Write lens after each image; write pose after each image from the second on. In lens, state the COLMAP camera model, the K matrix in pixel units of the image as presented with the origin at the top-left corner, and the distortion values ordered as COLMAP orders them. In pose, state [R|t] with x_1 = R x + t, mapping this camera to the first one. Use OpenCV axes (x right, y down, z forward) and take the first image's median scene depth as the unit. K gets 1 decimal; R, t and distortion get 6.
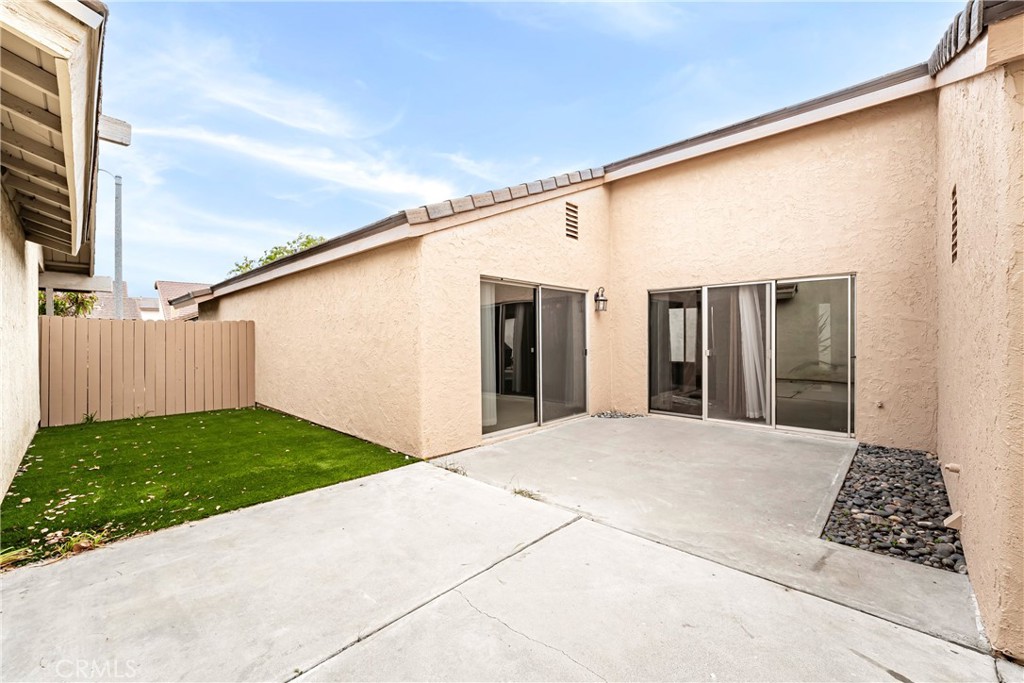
lens RADIAL K [[415.6, 0, 511.6], [0, 415.6, 345.7], [0, 0, 1]] dist [-0.014218, 0.000524]
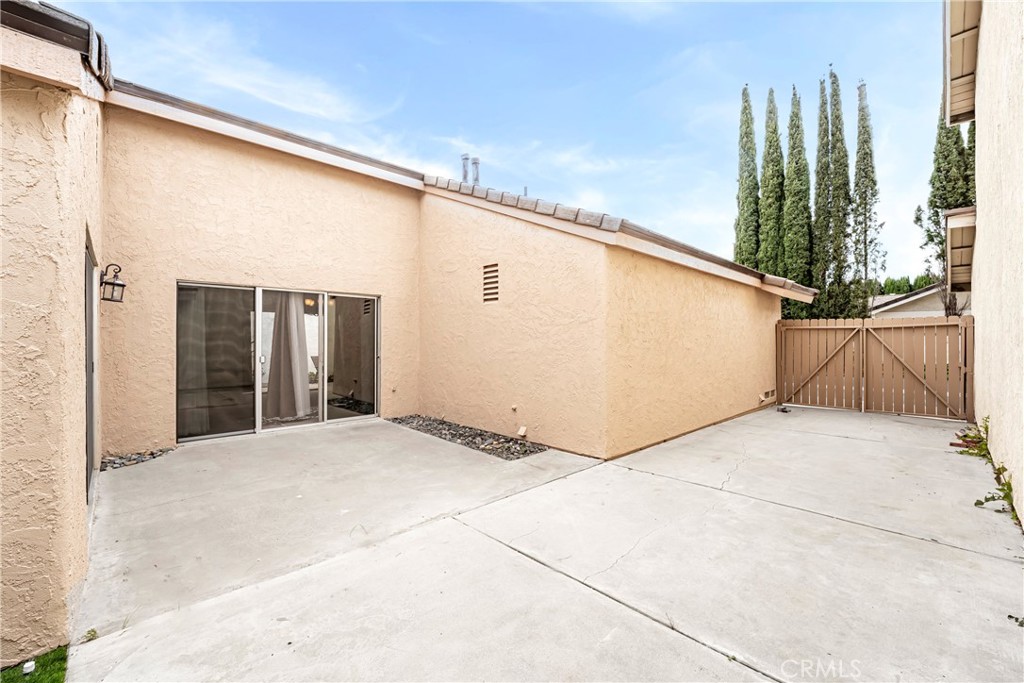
lens RADIAL K [[415.6, 0, 511.6], [0, 415.6, 345.7], [0, 0, 1]] dist [-0.014218, 0.000524]
pose [[0.055666, -0.006737, 0.998427, -0.547826], [0.020091, 0.999782, 0.005626, -0.009652], [-0.998247, 0.019746, 0.055789, 0.507658]]
